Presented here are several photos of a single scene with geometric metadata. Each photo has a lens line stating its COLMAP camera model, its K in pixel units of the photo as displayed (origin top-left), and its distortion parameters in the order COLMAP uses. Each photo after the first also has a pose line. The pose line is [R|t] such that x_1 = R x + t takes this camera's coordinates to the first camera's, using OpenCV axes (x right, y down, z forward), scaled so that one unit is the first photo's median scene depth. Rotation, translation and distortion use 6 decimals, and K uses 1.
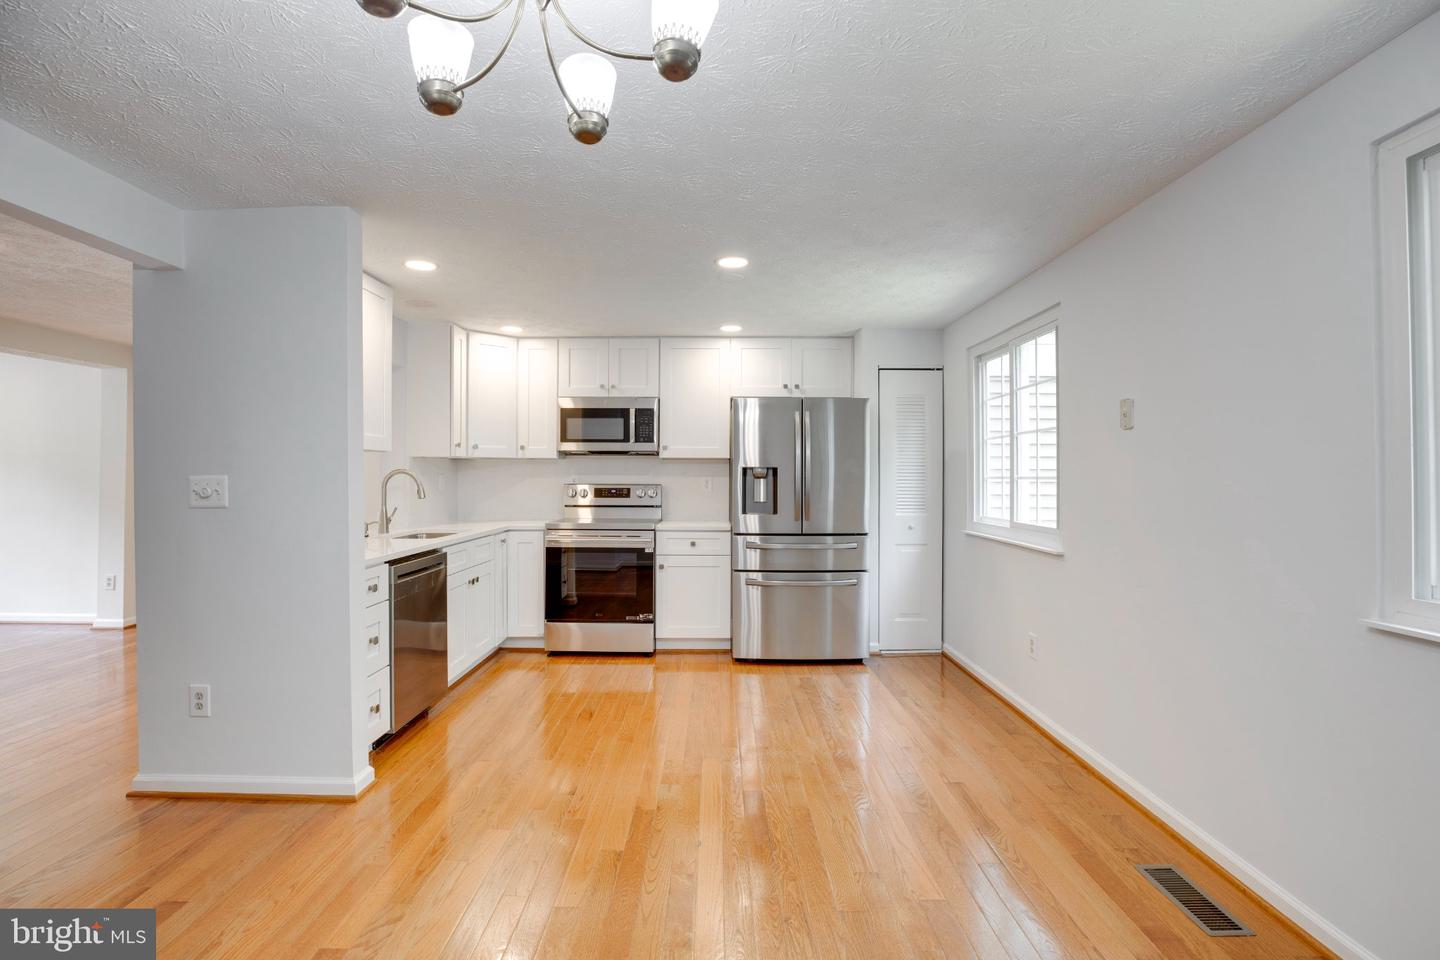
lens RADIAL K [[671.2, 0, 709.2], [0, 671.2, 470.9], [0, 0, 1]] dist [-0.045130, 0.013510]
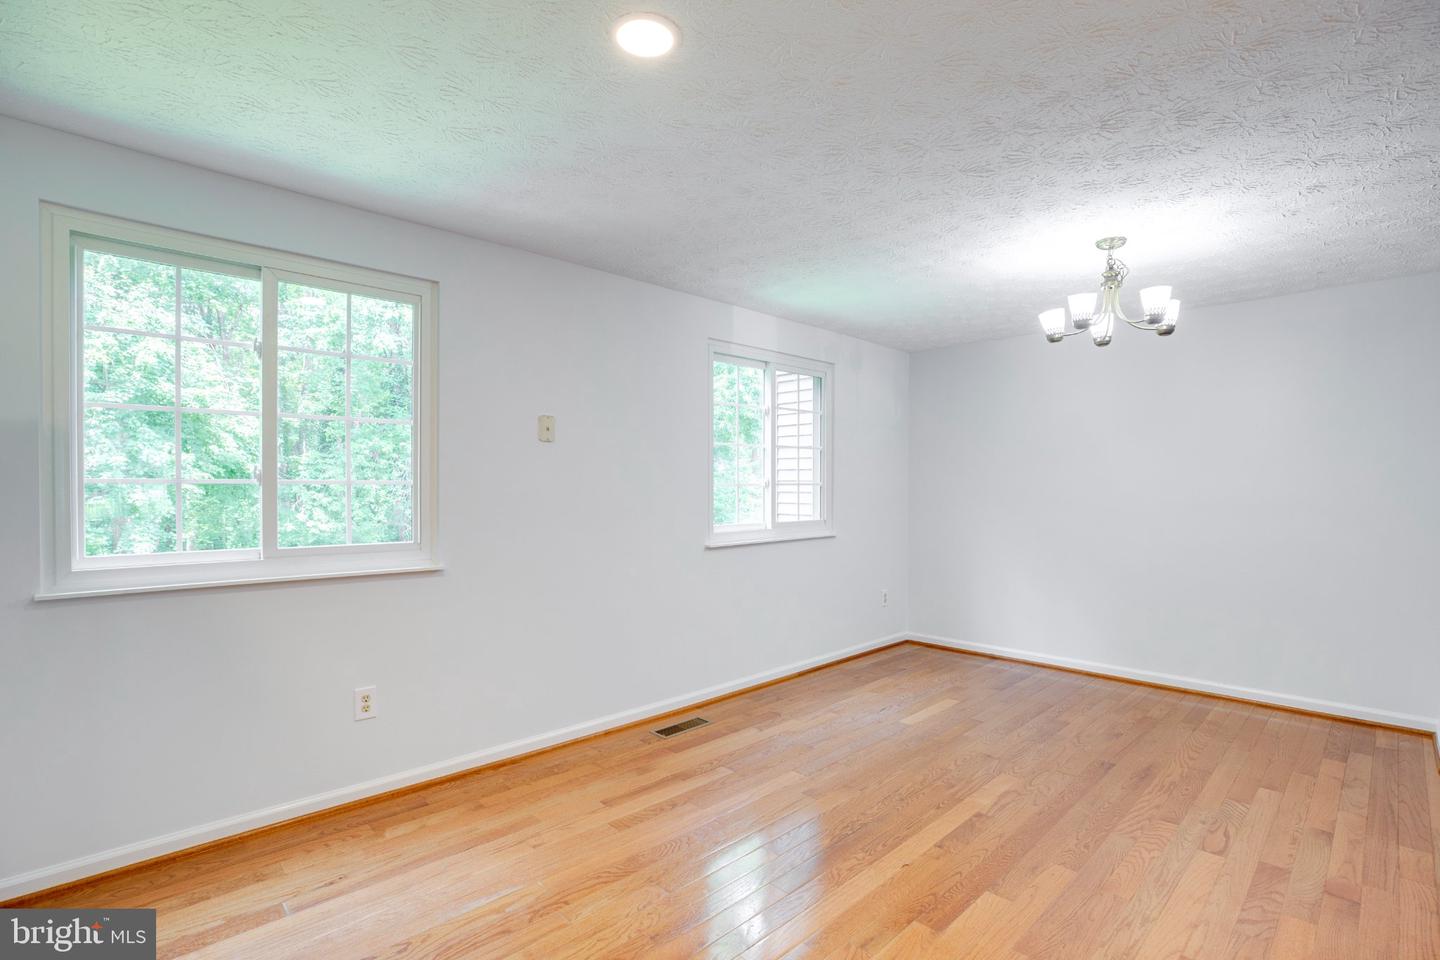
lens RADIAL K [[670.5, 0, 716.9], [0, 670.5, 493.0], [0, 0, 1]] dist [-0.048575, 0.013324]
pose [[-0.699292, -0.011120, 0.714750, -0.244056], [-0.010825, 0.999929, 0.004966, 0.011097], [-0.714754, -0.004265, -0.699363, 0.911364]]
